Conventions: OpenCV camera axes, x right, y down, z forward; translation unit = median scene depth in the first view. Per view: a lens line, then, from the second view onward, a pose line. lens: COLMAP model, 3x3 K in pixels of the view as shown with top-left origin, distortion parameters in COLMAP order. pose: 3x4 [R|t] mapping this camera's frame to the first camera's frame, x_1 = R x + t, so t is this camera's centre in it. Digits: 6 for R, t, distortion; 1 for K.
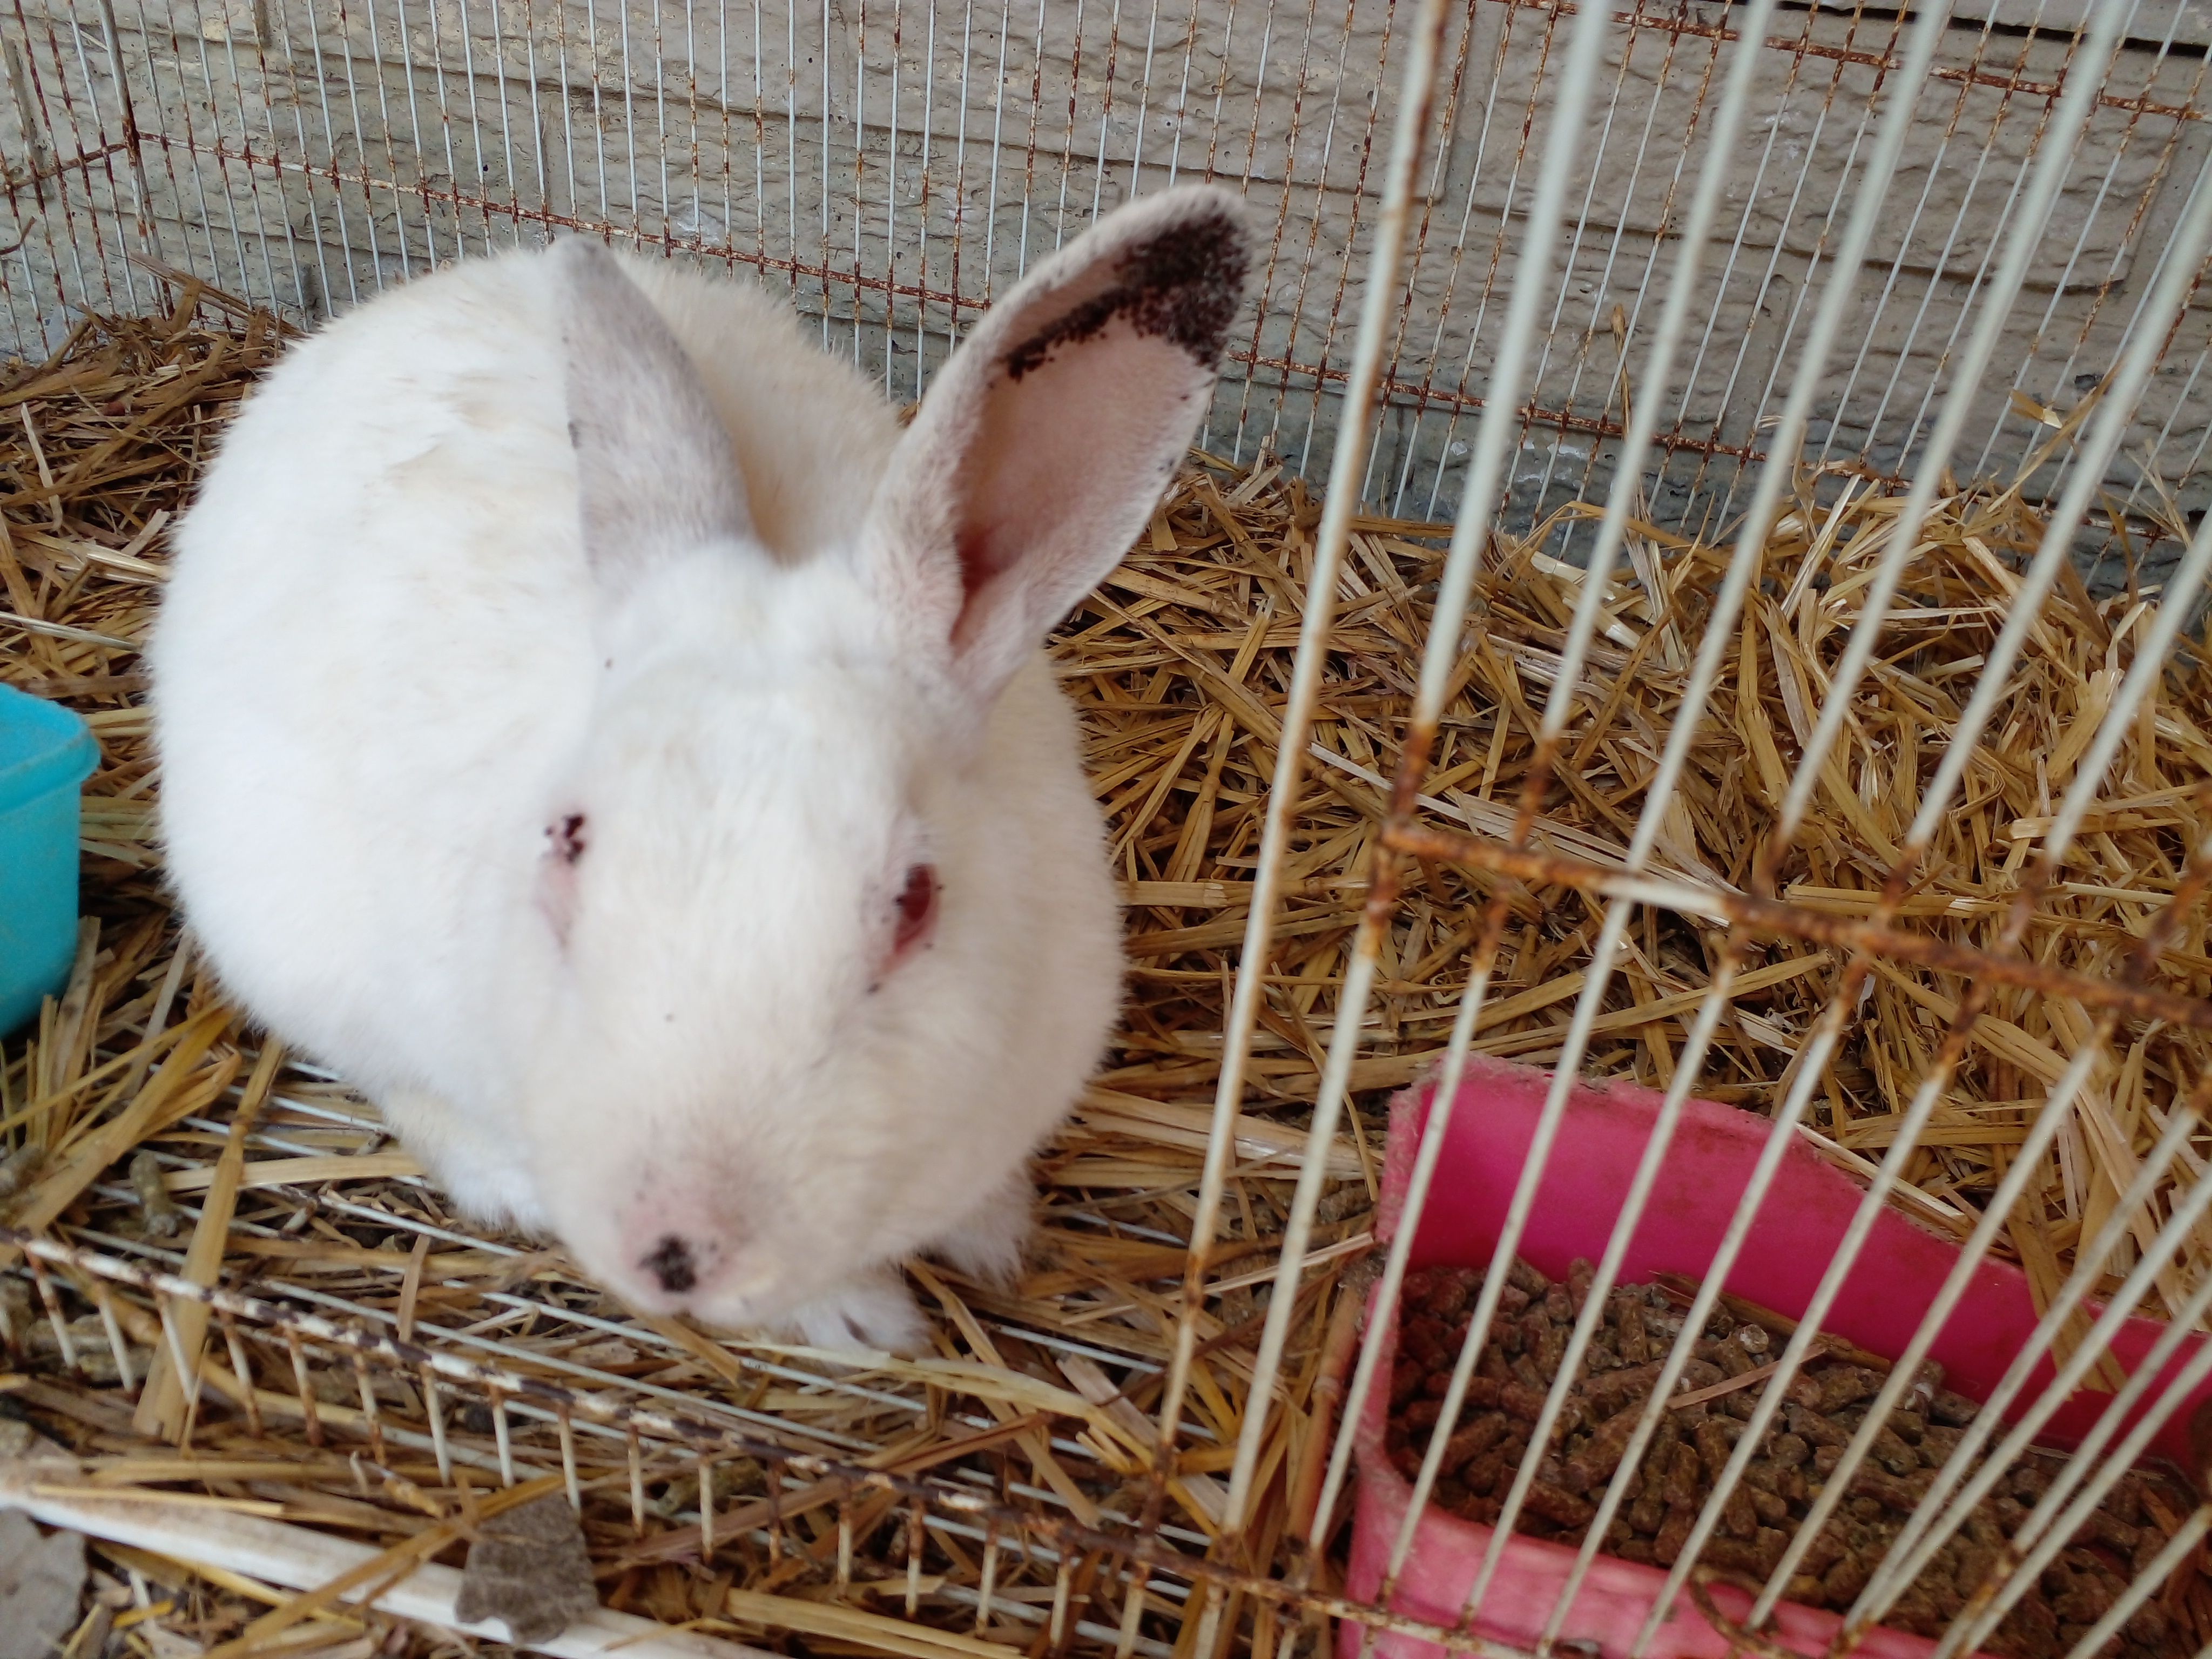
lens RADIAL K [[1759.8, 0, 1096.1], [0, 1759.8, 826.1], [0, 0, 1]] dist [0.059267, -0.103874]
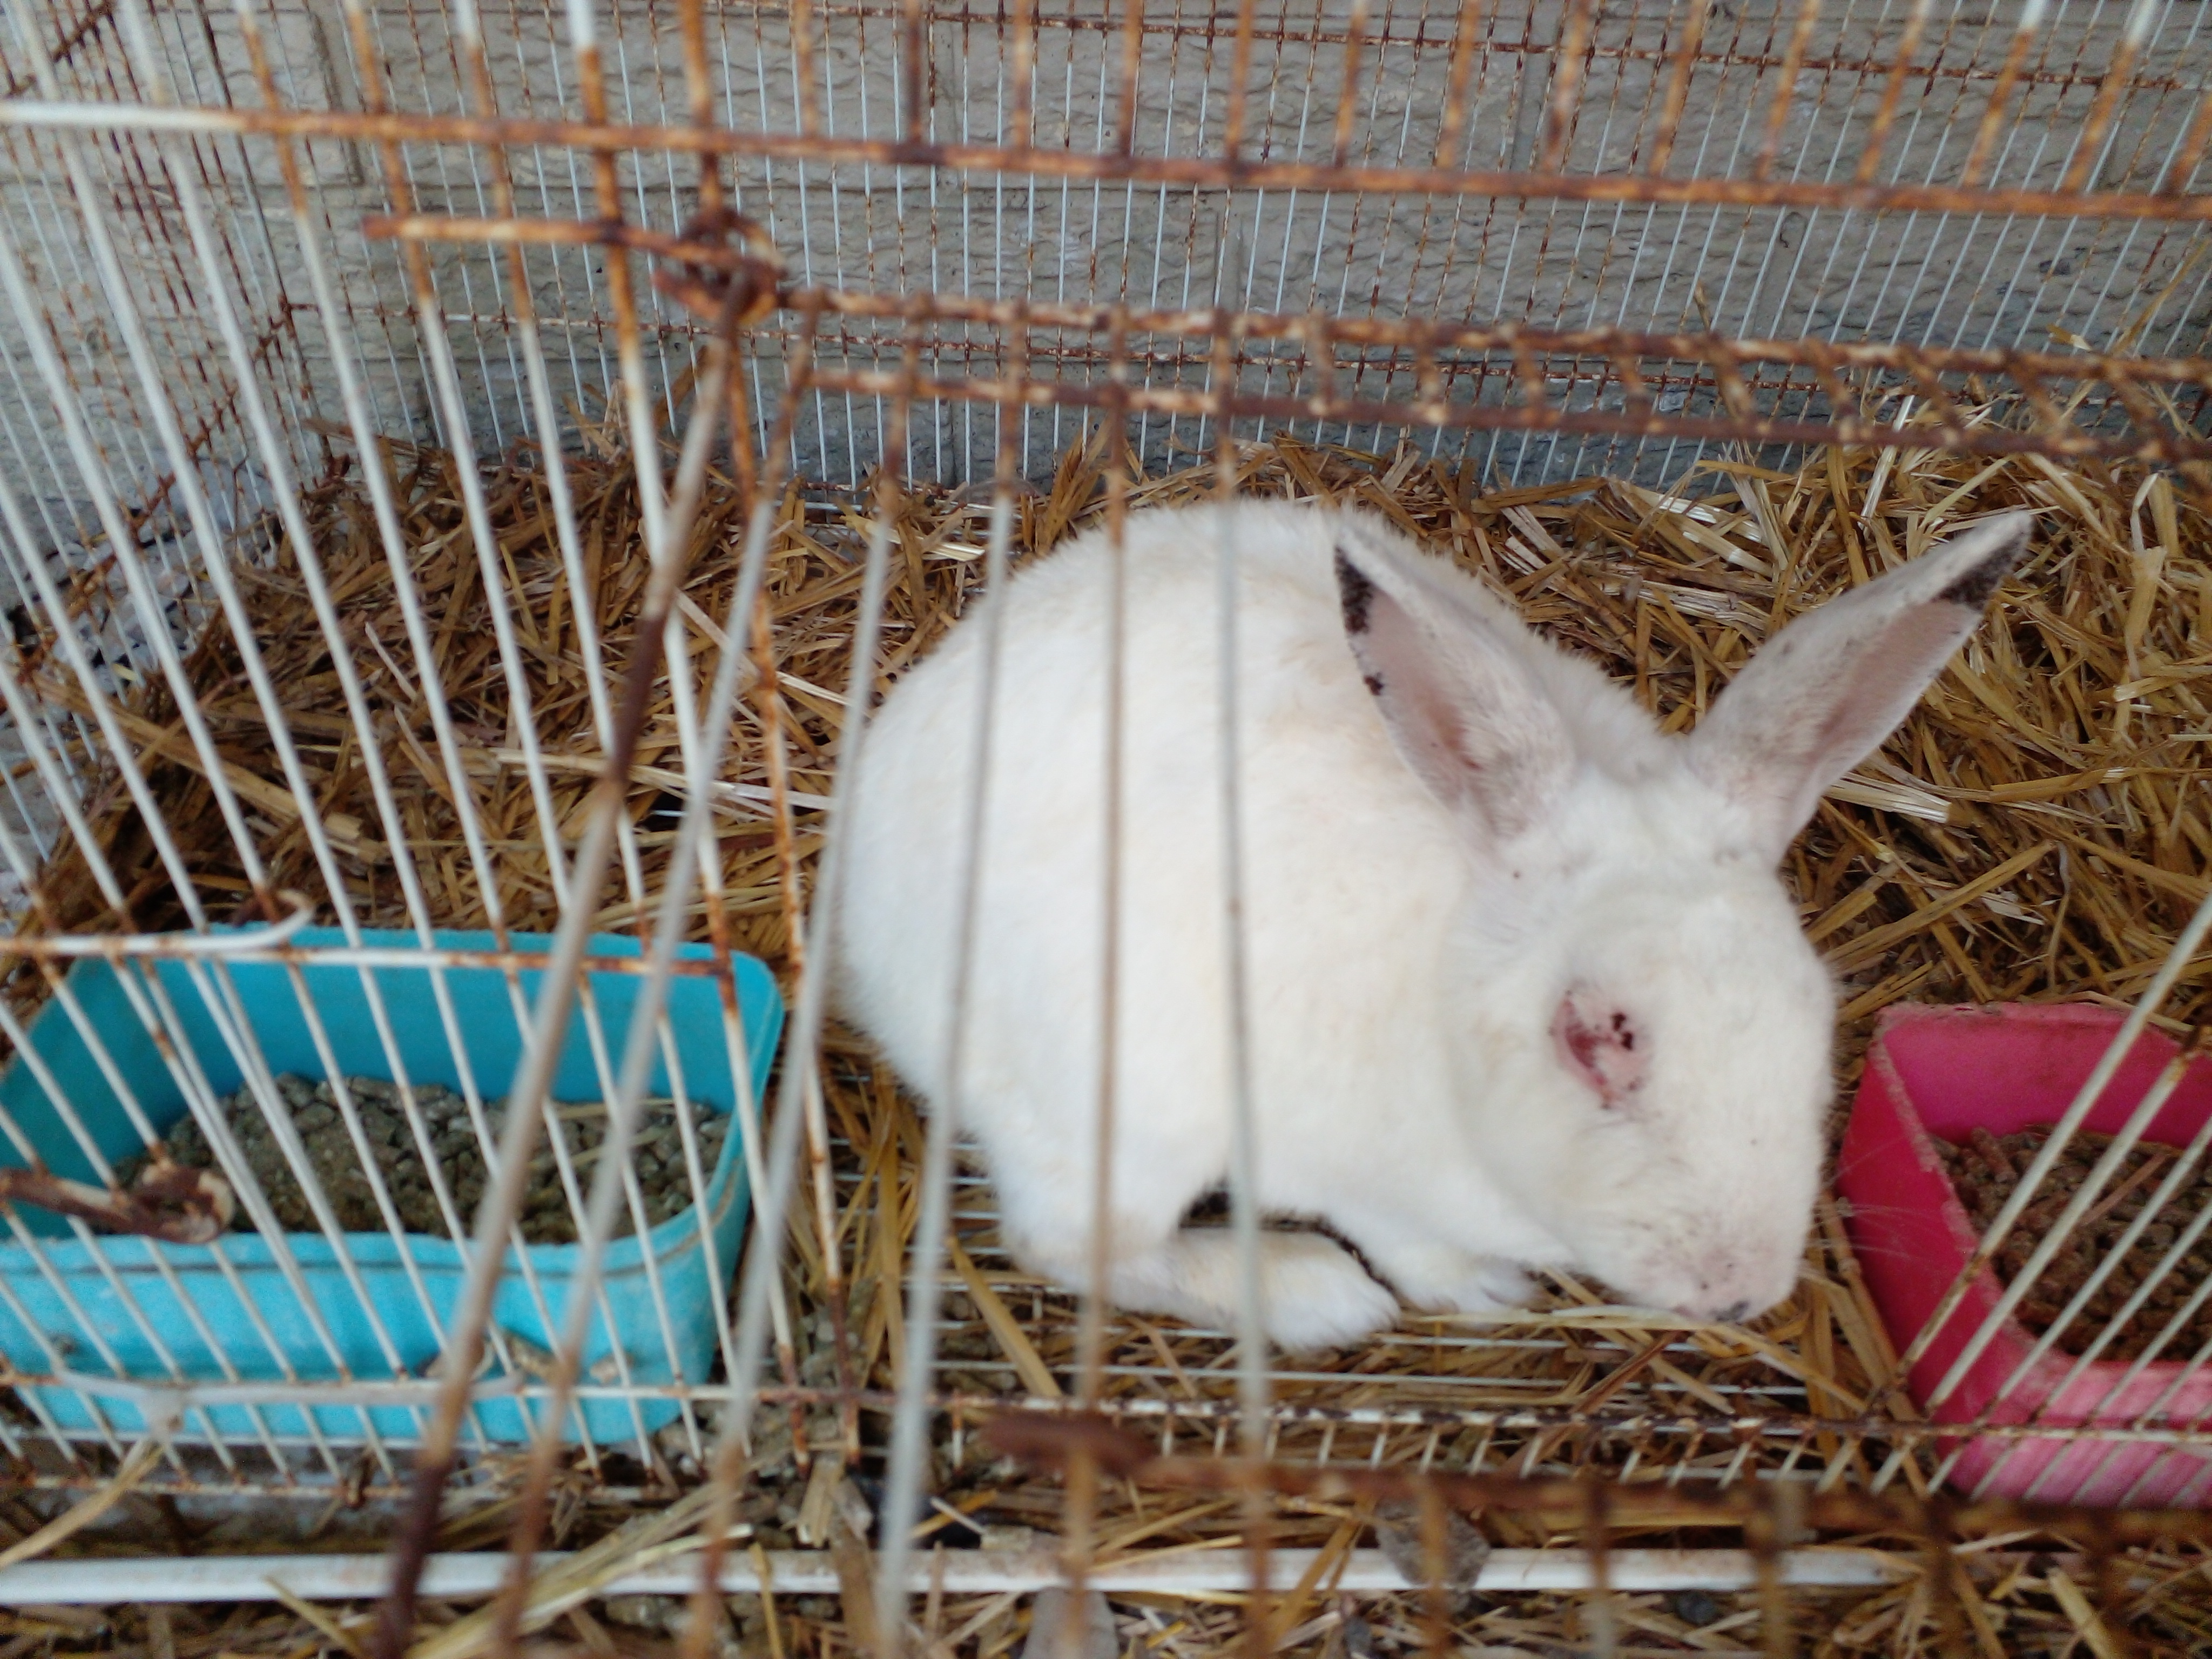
lens RADIAL K [[1759.8, 0, 1038.0], [0, 1759.8, 804.7], [0, 0, 1]] dist [0.059267, -0.103874]
pose [[0.974278, -0.196470, 0.110373, -0.361778], [0.180625, 0.973703, 0.138843, -0.216259], [-0.134749, -0.115336, 0.984144, -0.149163]]
